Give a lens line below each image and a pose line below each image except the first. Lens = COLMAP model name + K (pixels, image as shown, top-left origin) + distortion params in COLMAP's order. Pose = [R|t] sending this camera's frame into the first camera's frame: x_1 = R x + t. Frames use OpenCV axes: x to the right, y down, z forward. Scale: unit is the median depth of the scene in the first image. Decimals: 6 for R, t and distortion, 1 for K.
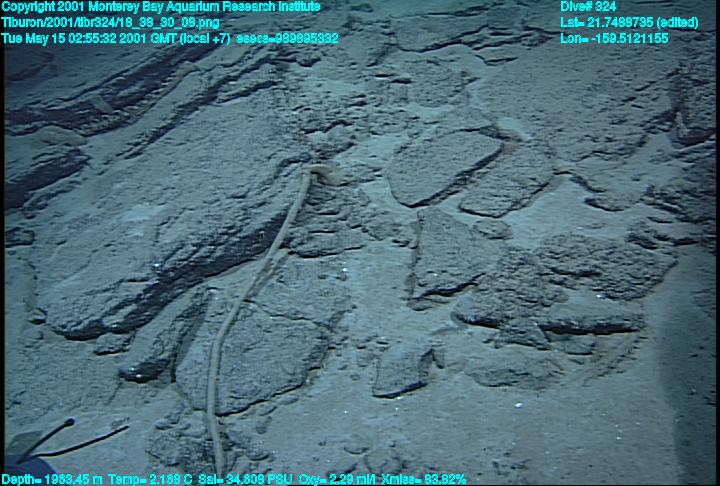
lens RADIAL K [[925.0, 0, 359.4], [0, 925.0, 243.0], [0, 0, 1]] dist [0.173642, 0.000000]
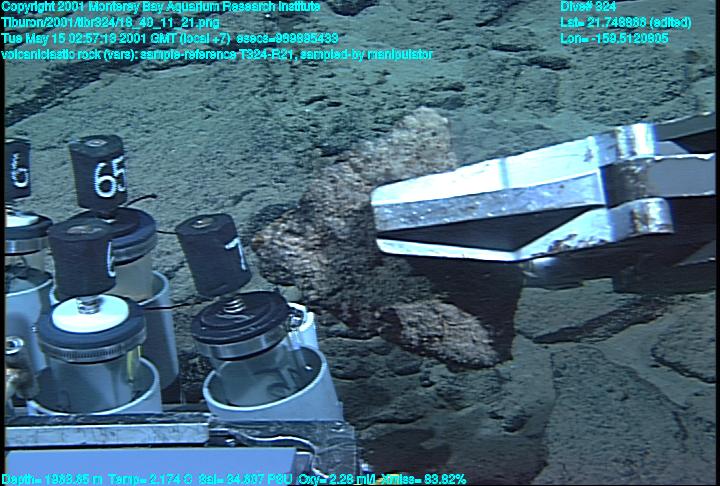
lens RADIAL K [[925.0, 0, 360.7], [0, 925.0, 243.1], [0, 0, 1]] dist [0.173642, 0.000000]
pose [[0.991717, 0.125047, 0.029350, -0.048870], [-0.113951, 0.961976, -0.248228, 0.037590], [-0.059274, 0.242828, 0.968257, 0.574388]]
